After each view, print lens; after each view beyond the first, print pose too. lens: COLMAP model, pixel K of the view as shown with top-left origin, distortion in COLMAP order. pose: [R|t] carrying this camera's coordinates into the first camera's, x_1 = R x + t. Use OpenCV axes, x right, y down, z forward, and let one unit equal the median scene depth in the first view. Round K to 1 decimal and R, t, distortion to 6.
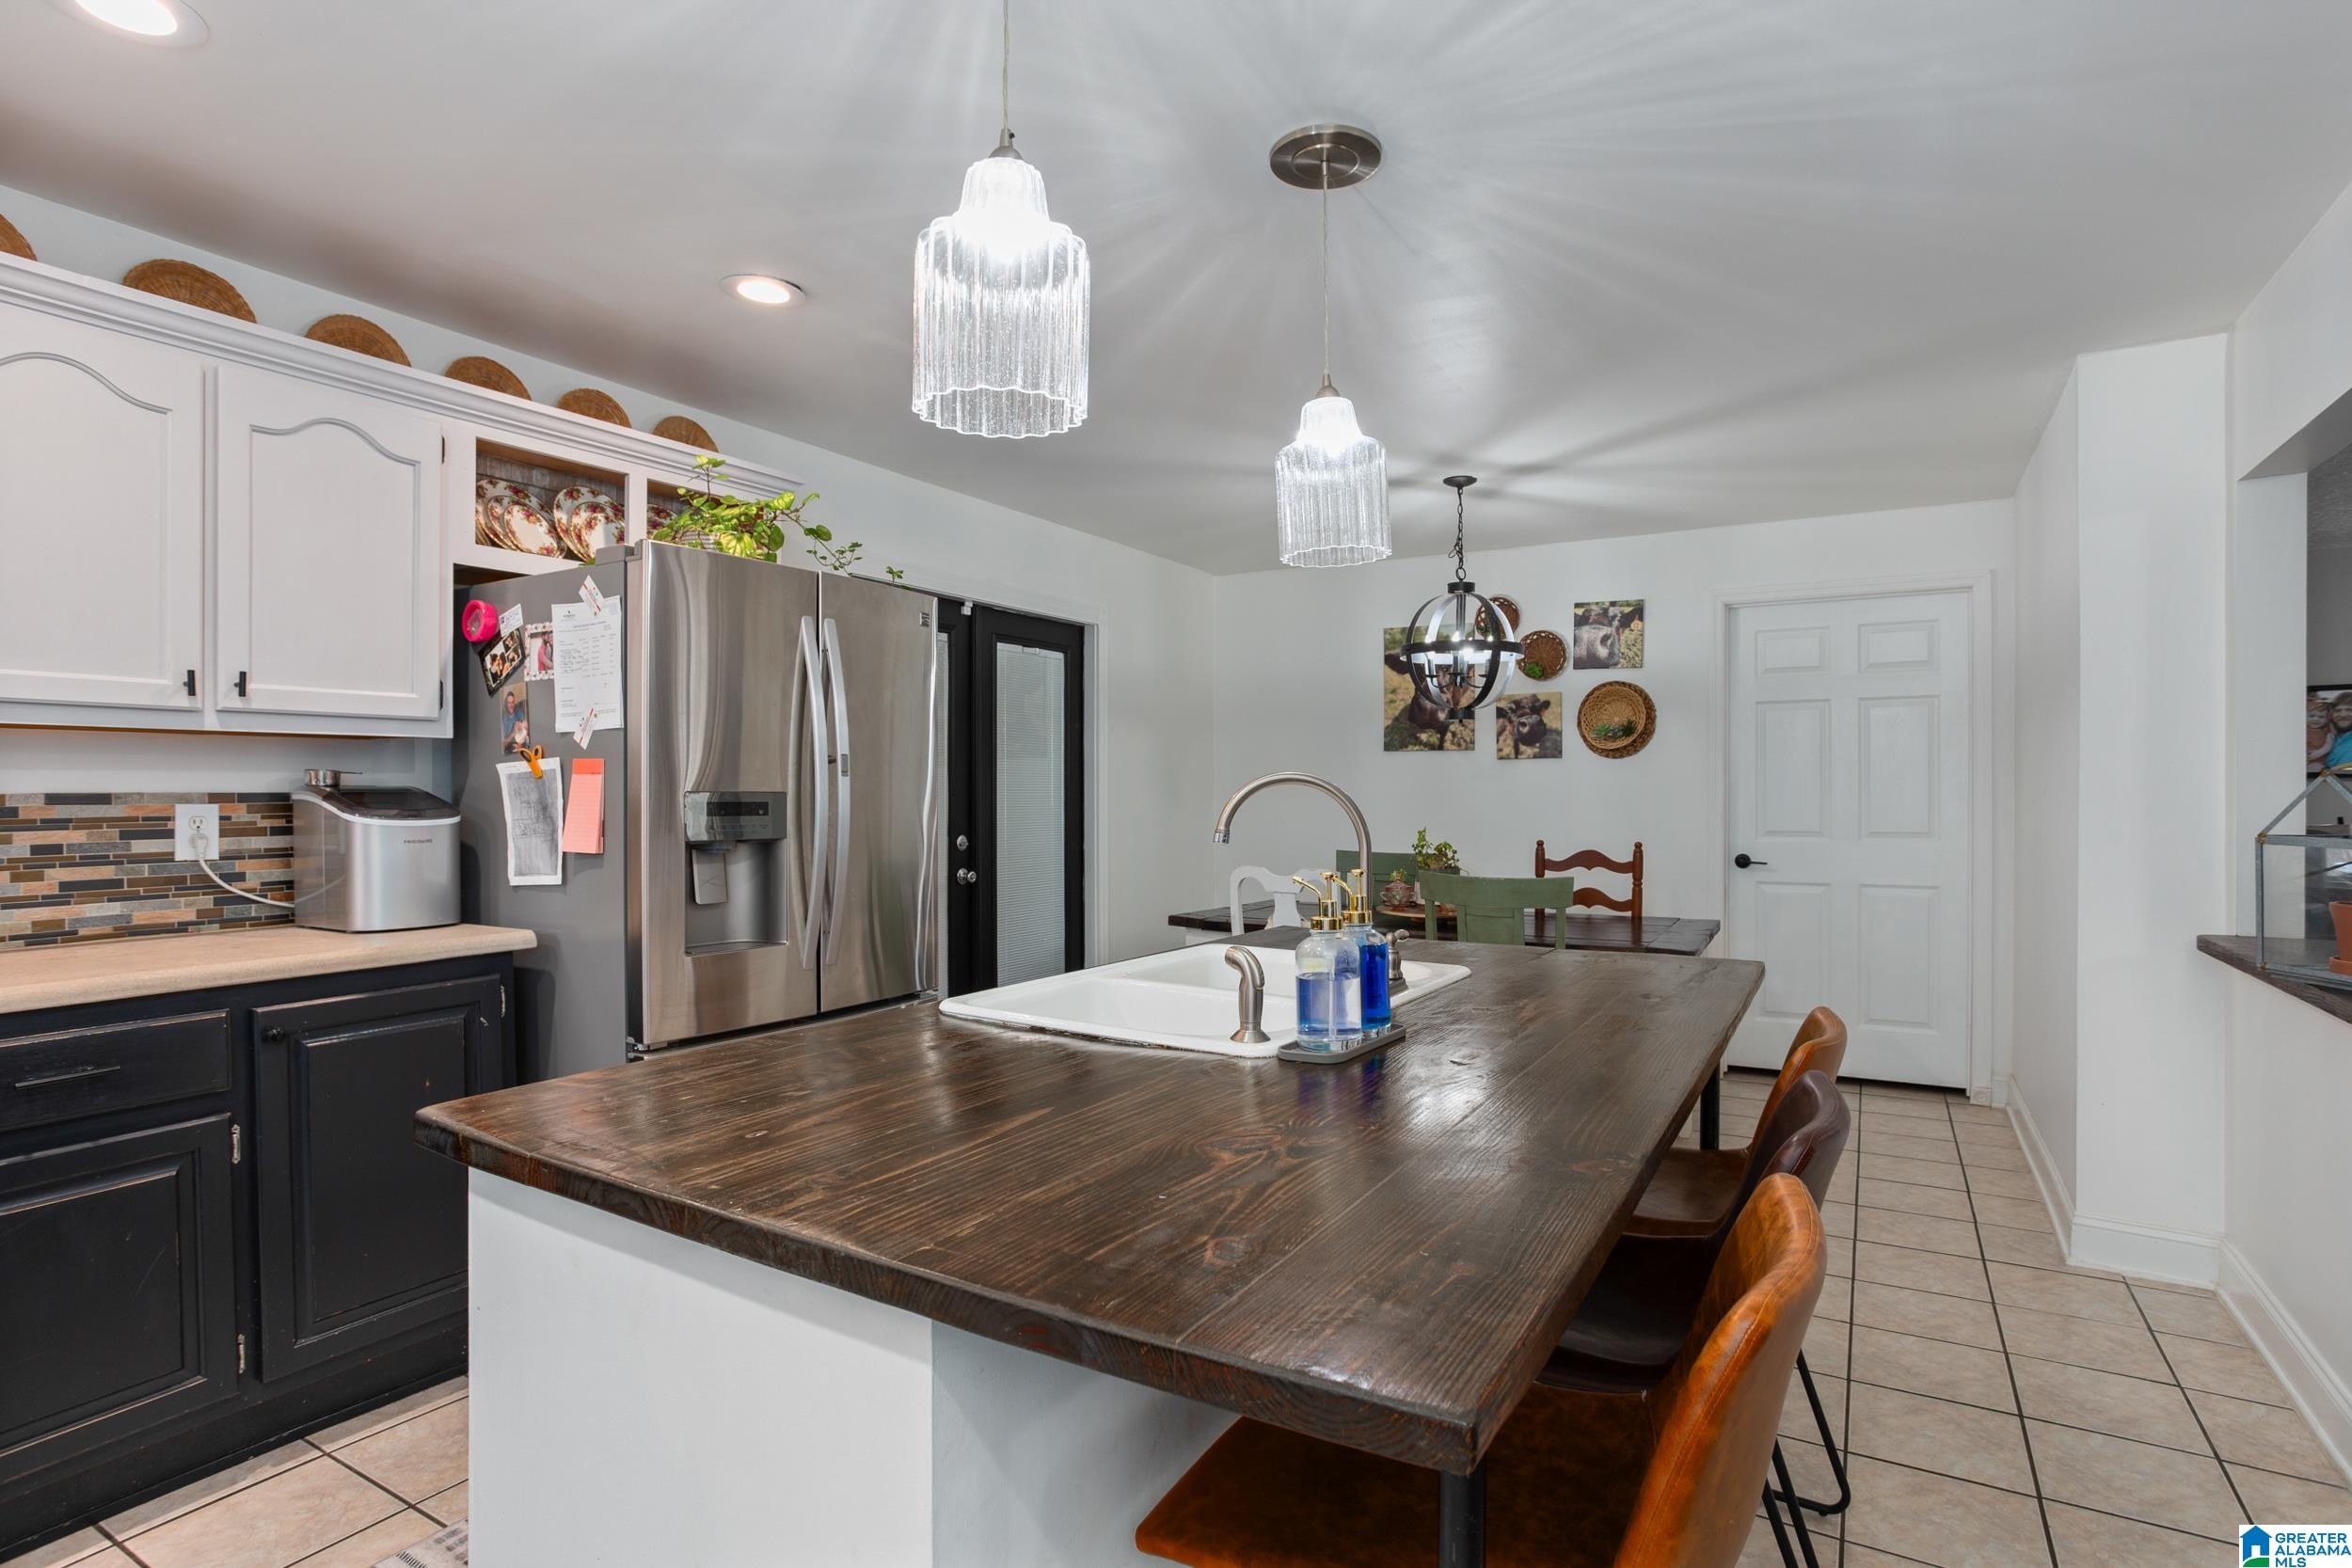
lens RADIAL K [[1198.9, 0, 1176.8], [0, 1198.9, 793.8], [0, 0, 1]] dist [-0.014412, 0.004892]
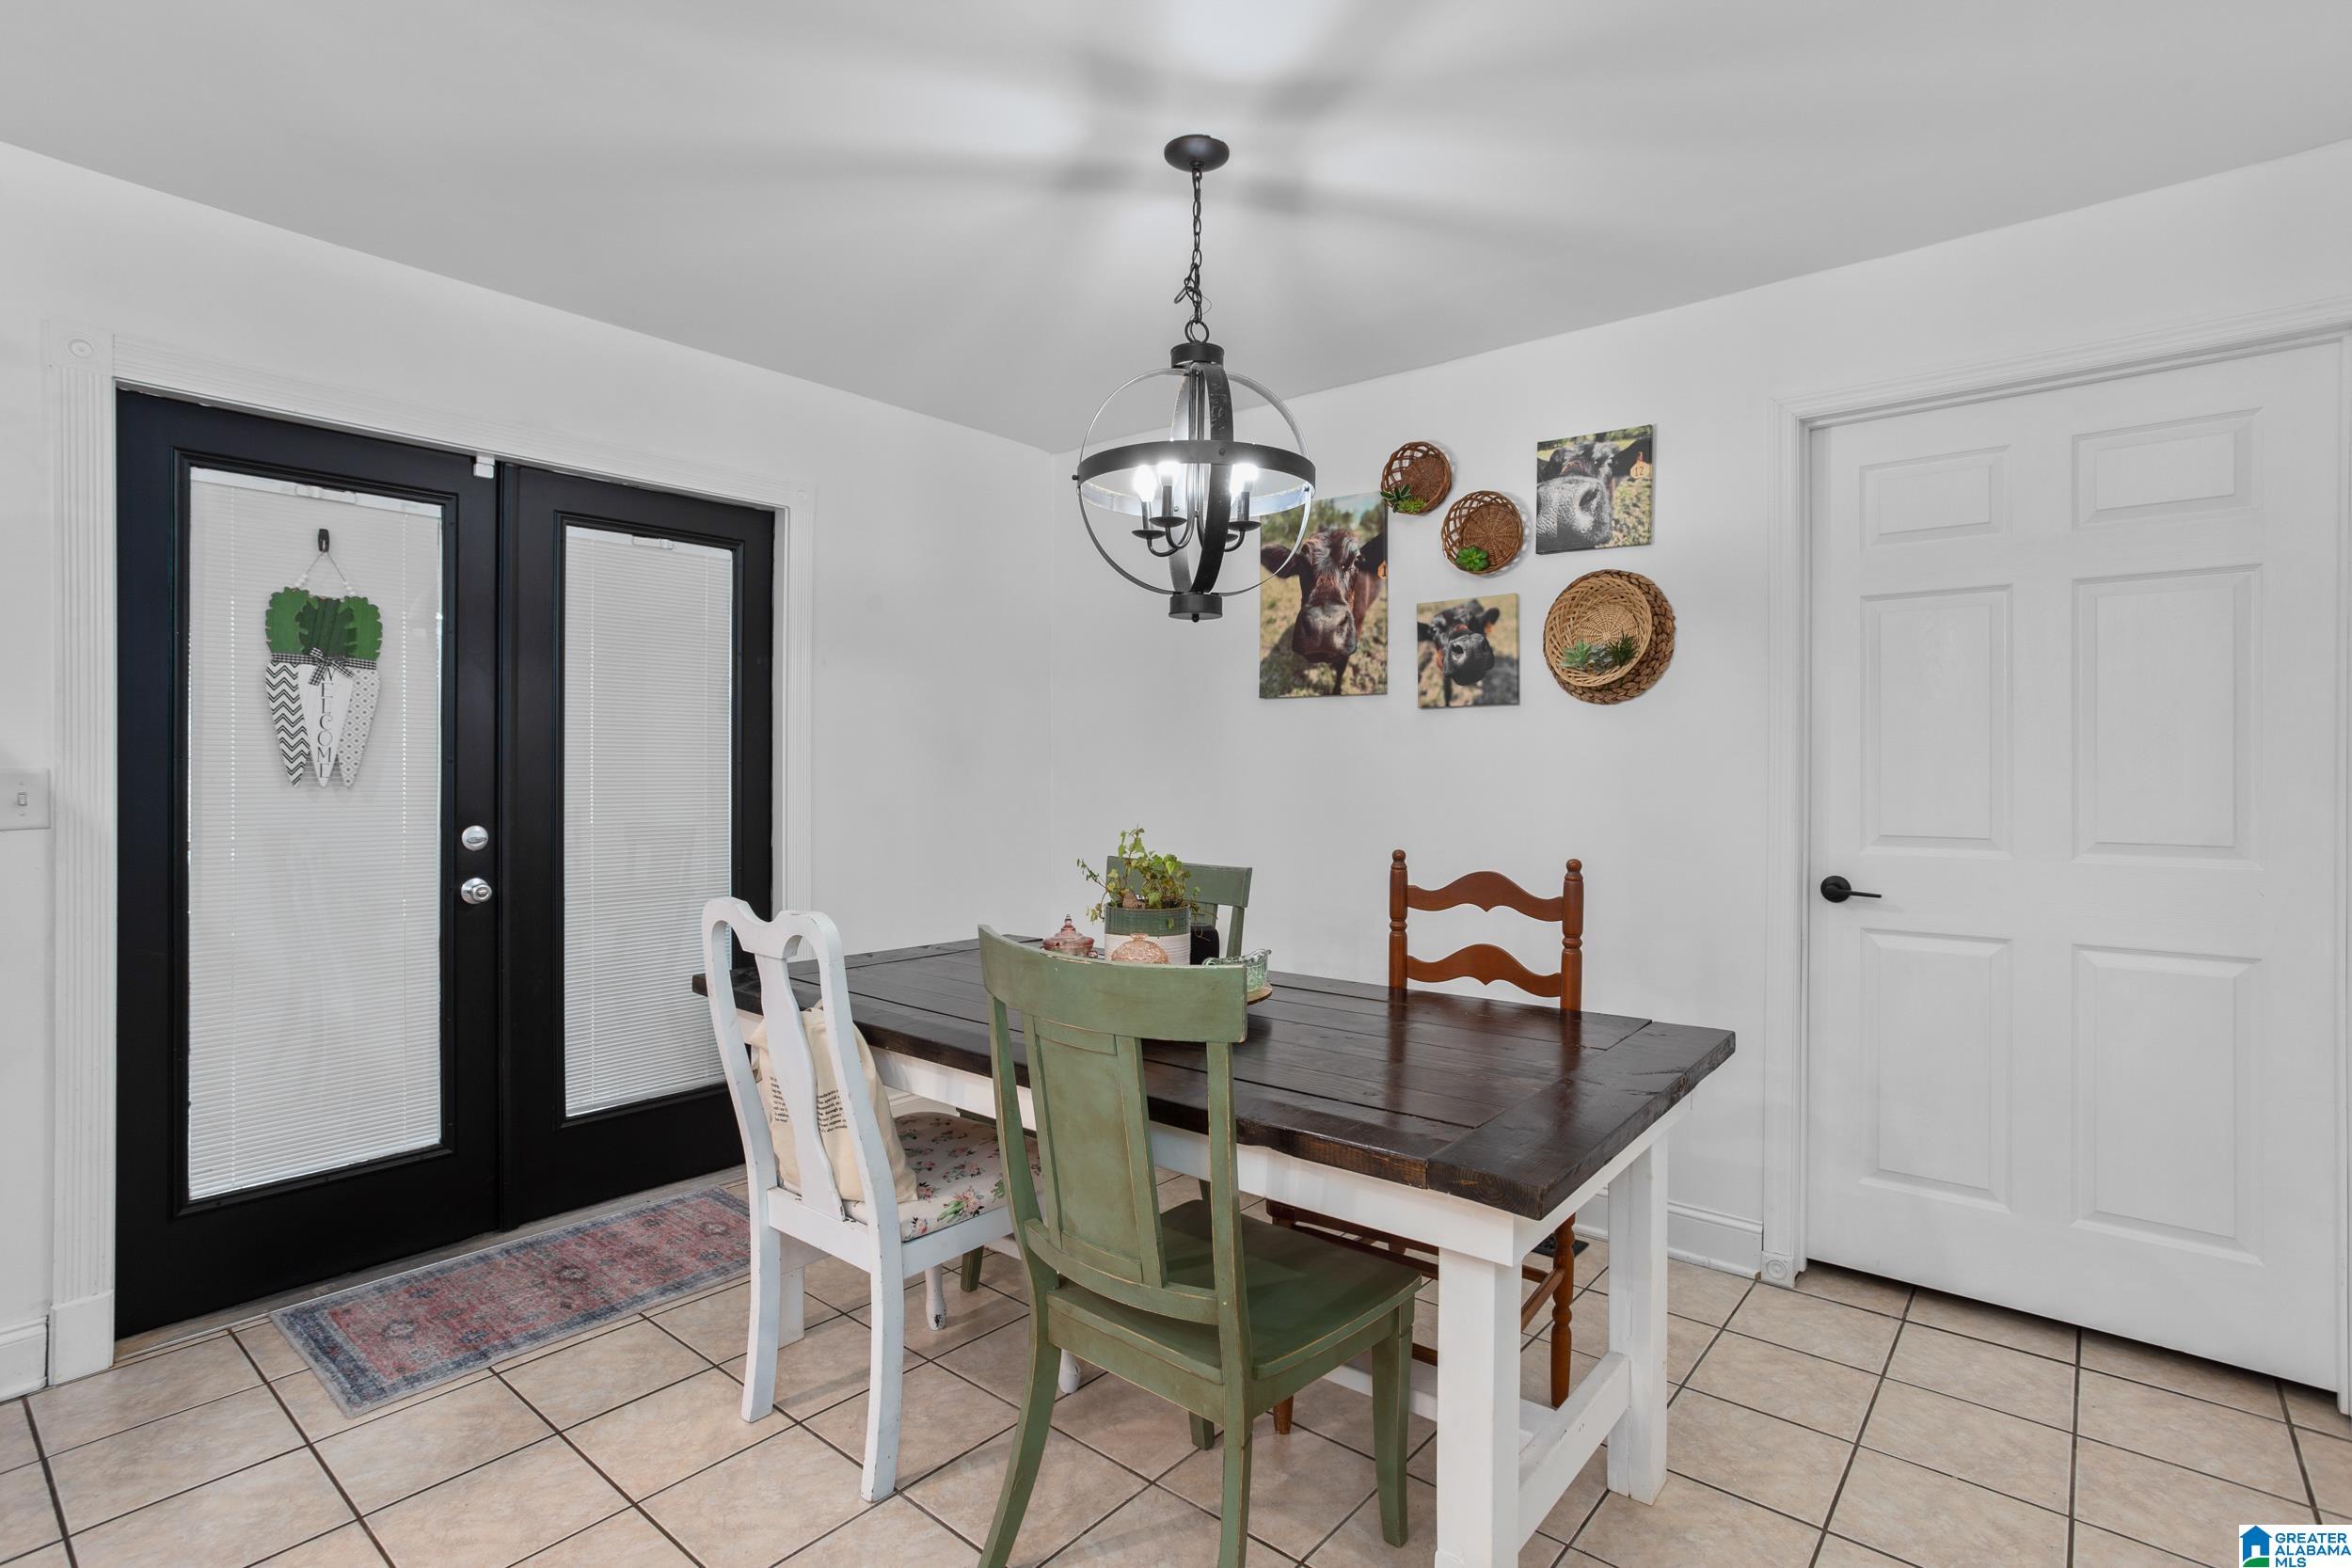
lens RADIAL K [[1118.5, 0, 1171.2], [0, 1118.5, 762.6], [0, 0, 1]] dist [-0.010180, 0.003737]
pose [[0.985276, 0.002731, -0.170952, 0.250129], [-0.003298, 0.999990, -0.003033, 0.001403], [0.170942, 0.003552, 0.985275, 0.427537]]
